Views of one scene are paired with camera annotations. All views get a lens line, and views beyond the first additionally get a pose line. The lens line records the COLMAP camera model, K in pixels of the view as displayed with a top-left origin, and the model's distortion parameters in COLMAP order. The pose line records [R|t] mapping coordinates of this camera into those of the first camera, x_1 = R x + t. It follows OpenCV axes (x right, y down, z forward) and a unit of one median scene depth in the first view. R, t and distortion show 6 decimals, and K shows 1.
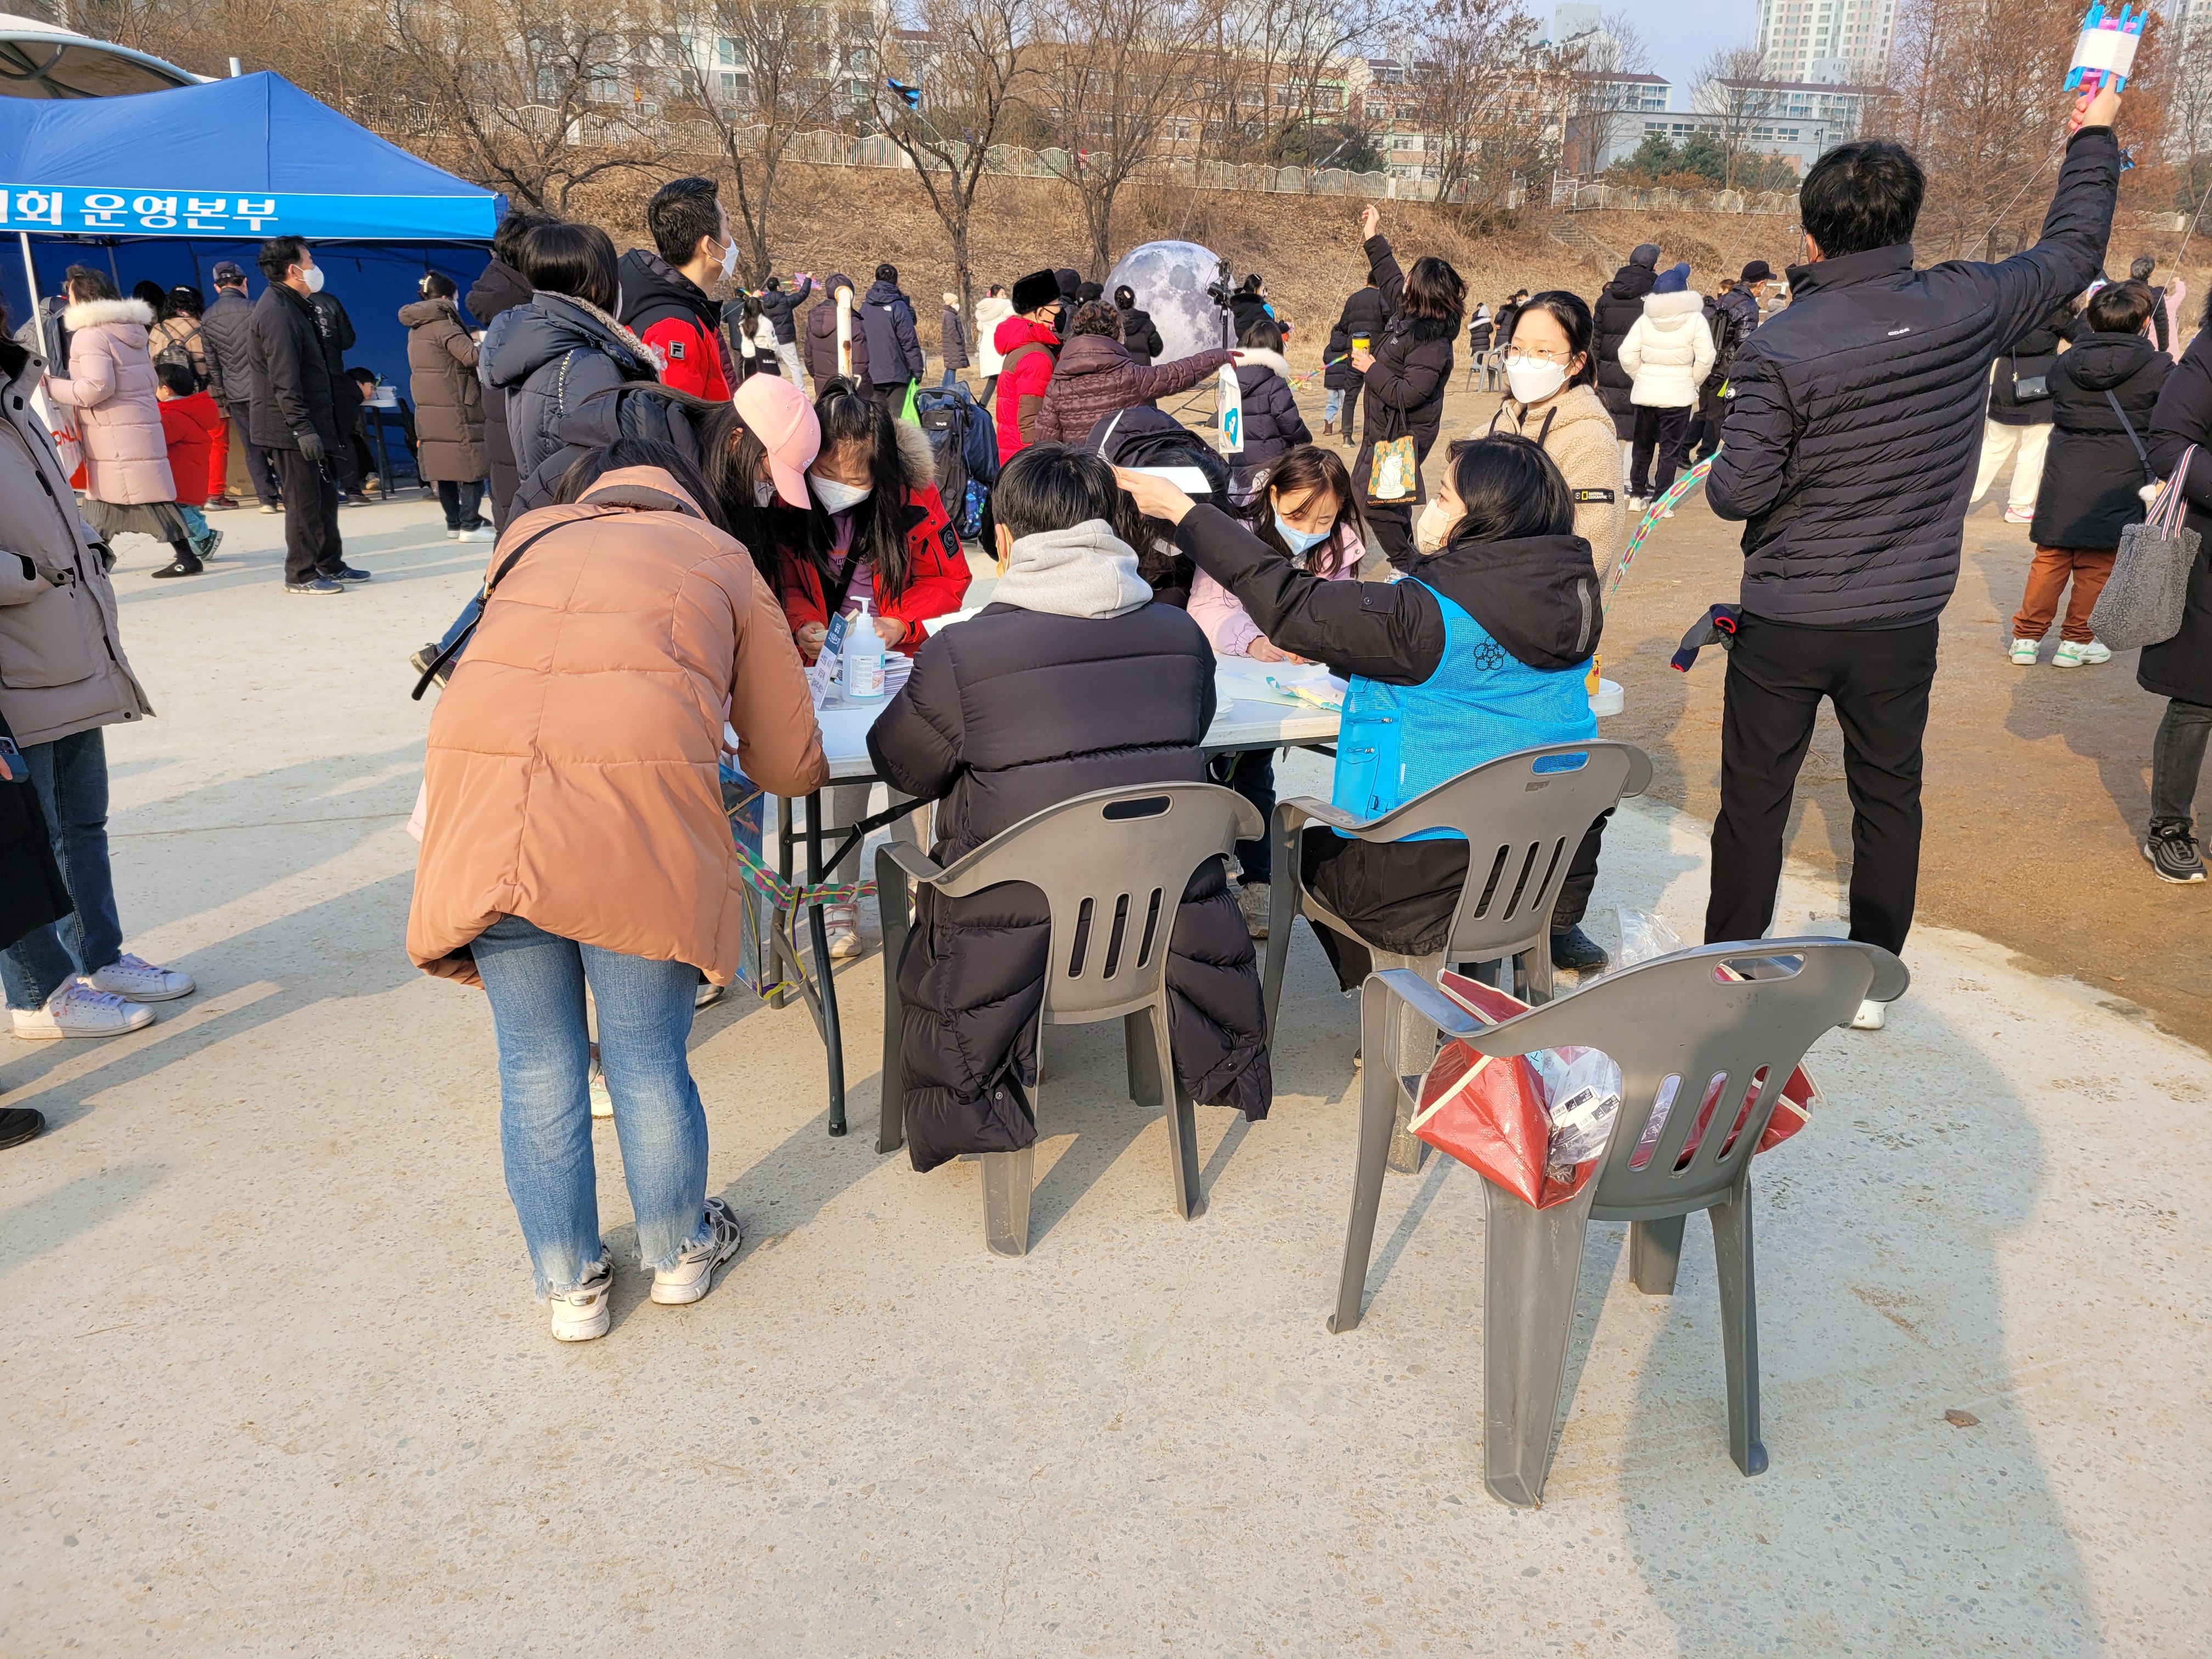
lens RADIAL K [[1641.7, 0, 1105.3], [0, 1641.7, 832.2], [0, 0, 1]] dist [0.064398, -0.050428]
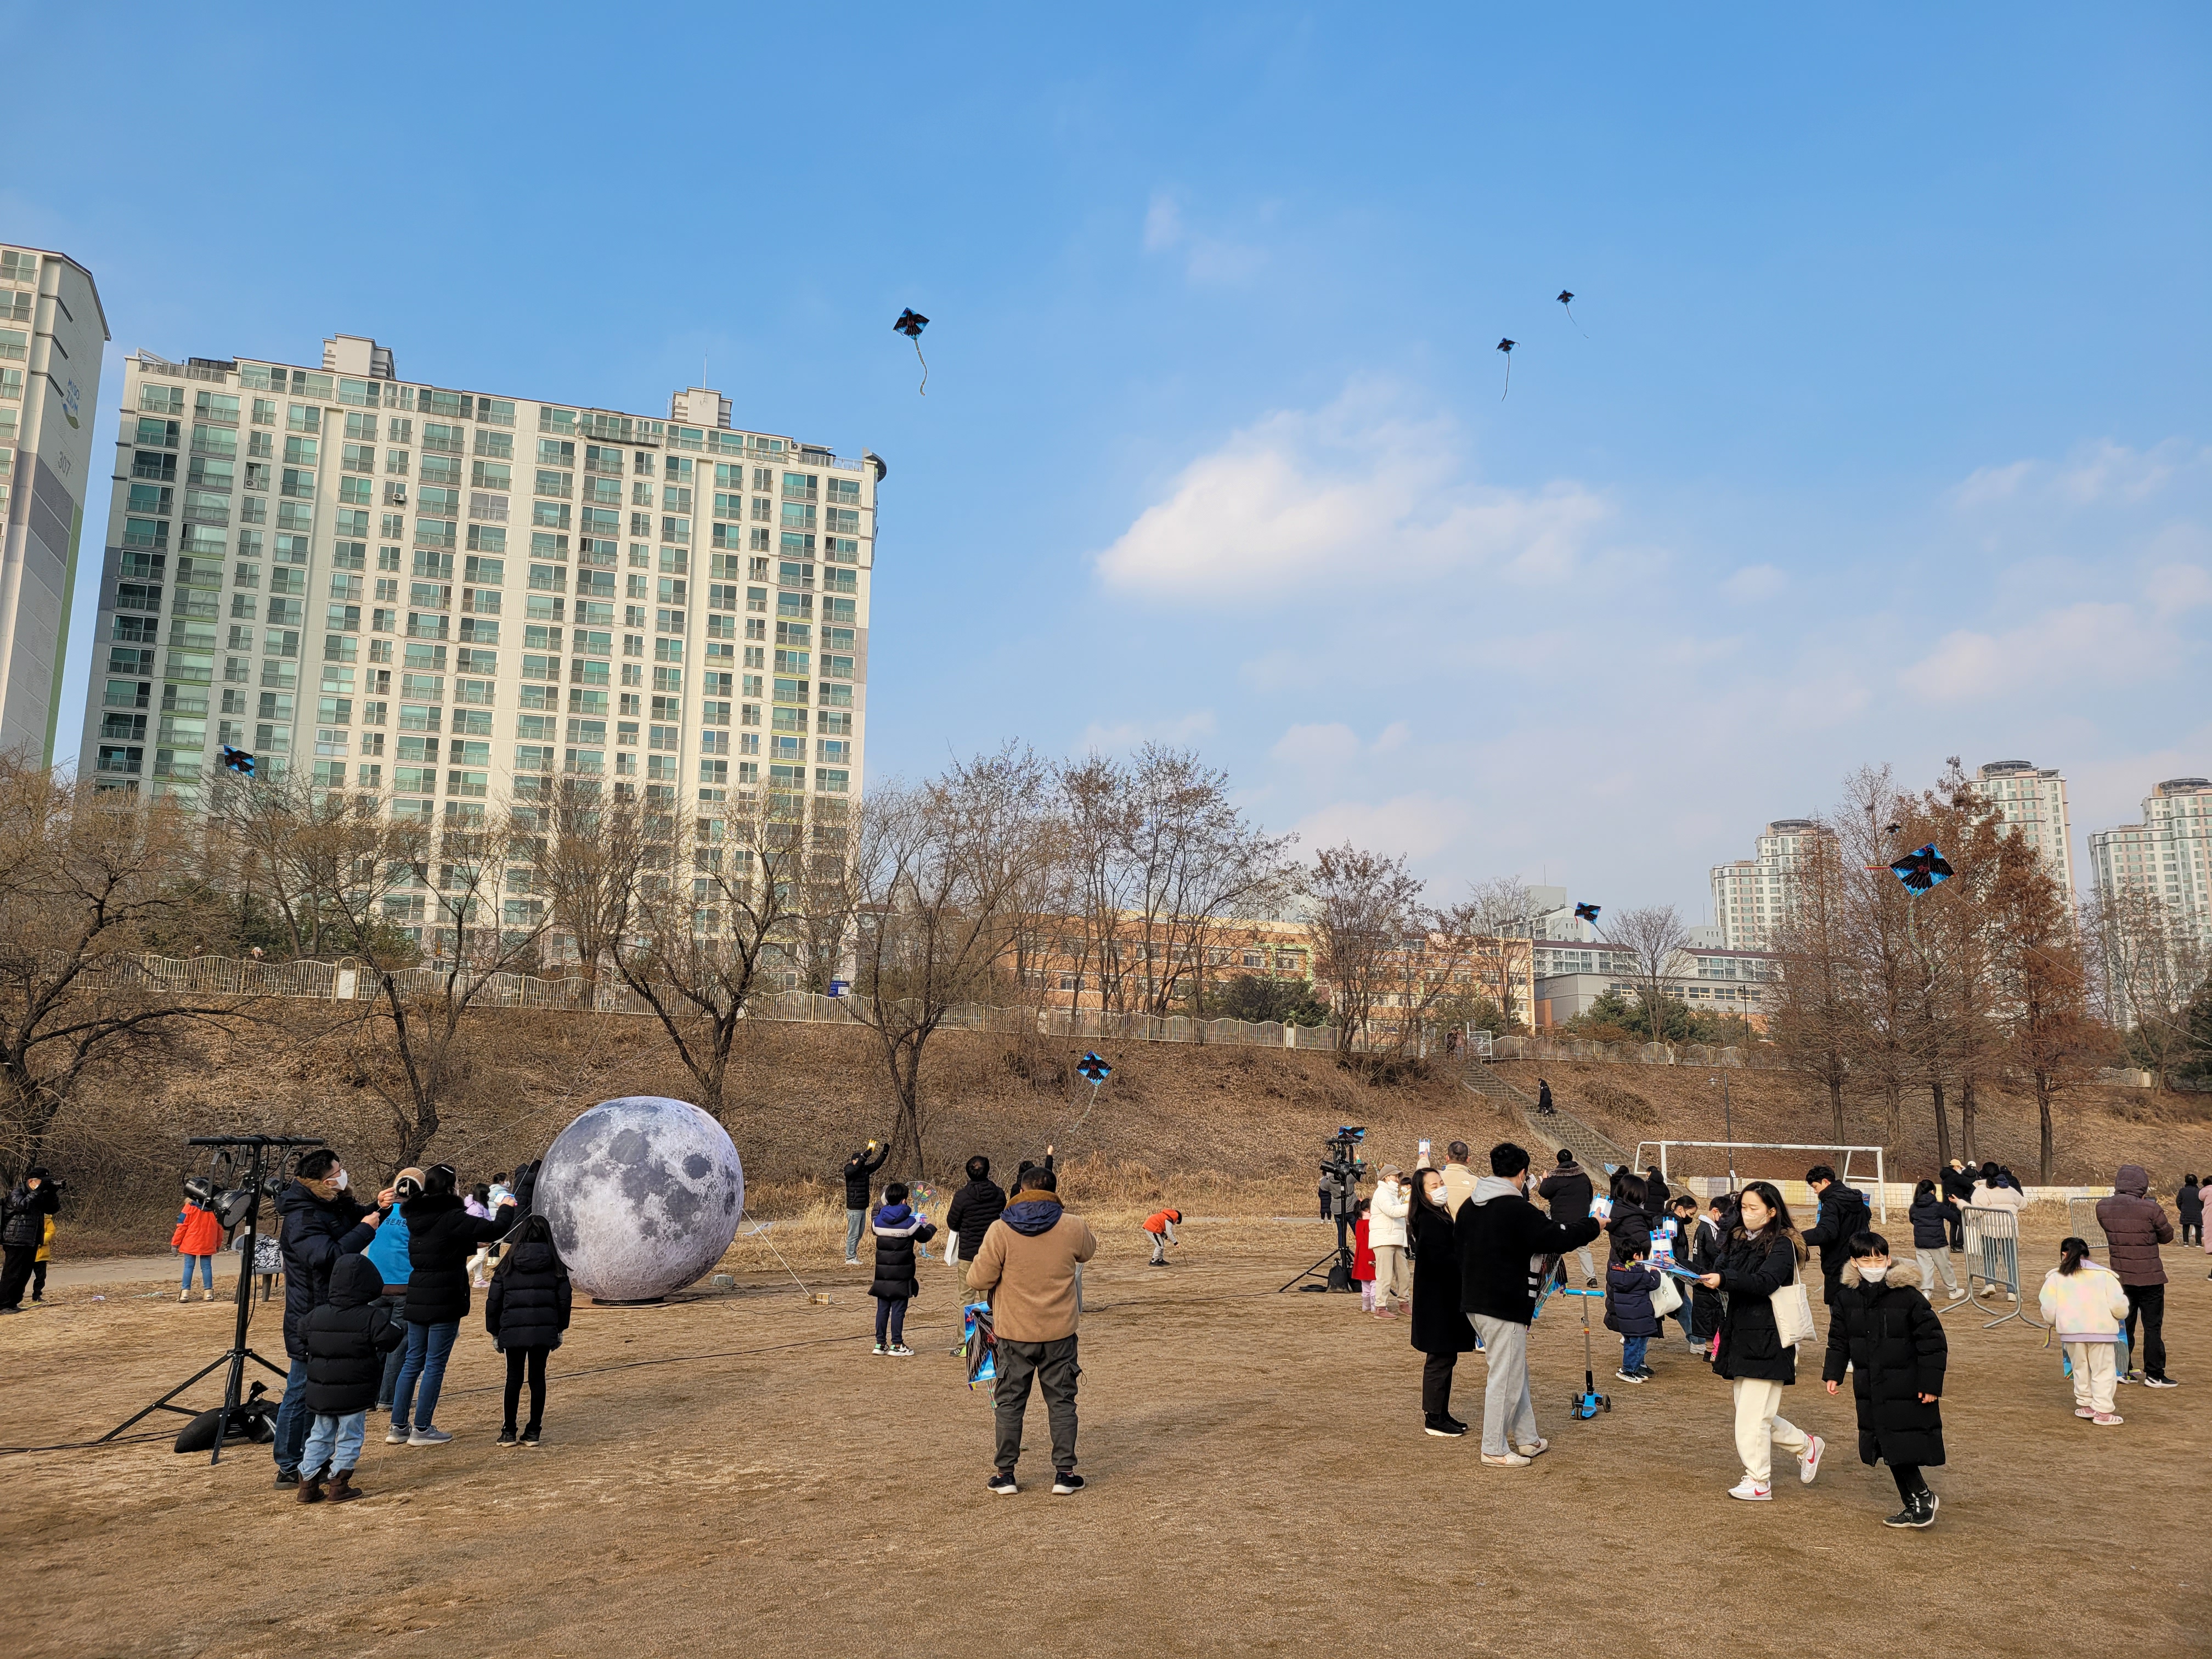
lens RADIAL K [[1641.7, 0, 1122.8], [0, 1641.7, 841.8], [0, 0, 1]] dist [0.064398, -0.050428]
pose [[0.999913, -0.005026, -0.012190, 0.093156], [-0.001324, 0.881556, -0.472078, -0.042268], [0.013119, 0.472053, 0.881472, 0.115275]]
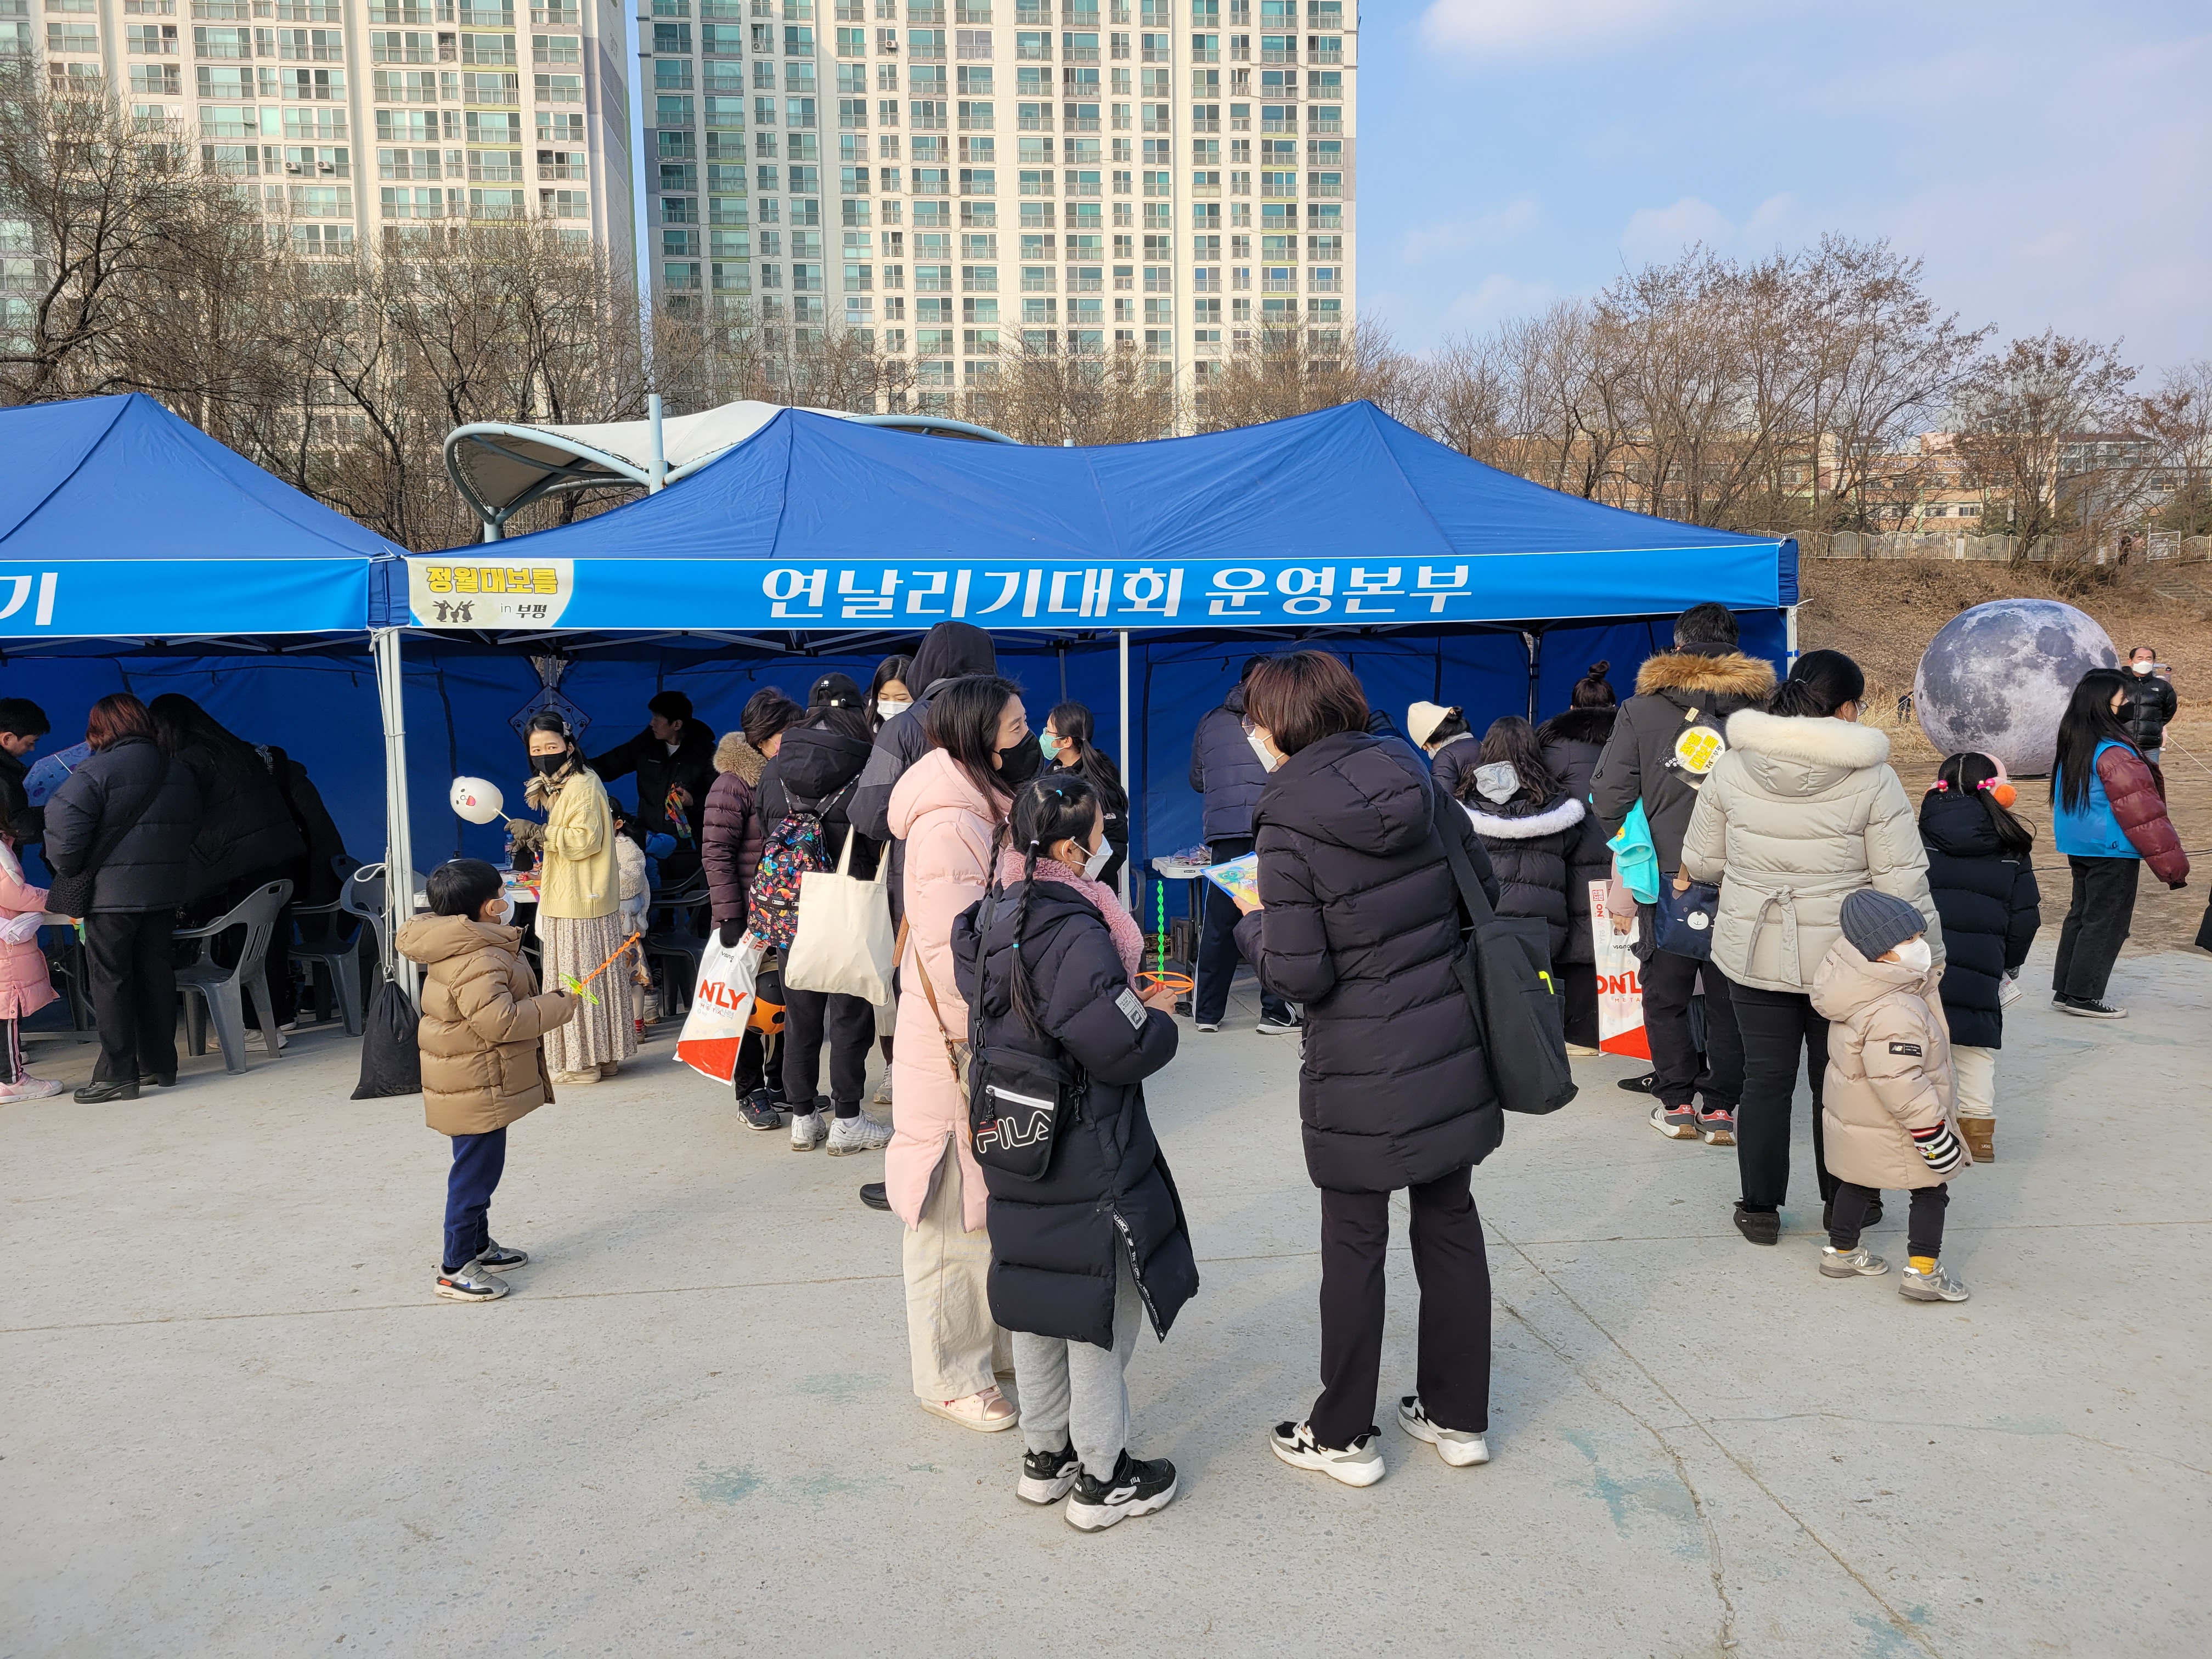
lens RADIAL K [[1641.7, 0, 1093.8], [0, 1641.7, 828.3], [0, 0, 1]] dist [0.064398, -0.050428]
pose [[0.970320, -0.006678, -0.241734, -0.071752], [-0.046901, 0.975442, -0.215205, -0.020876], [0.237234, 0.220156, 0.946177, 0.059103]]
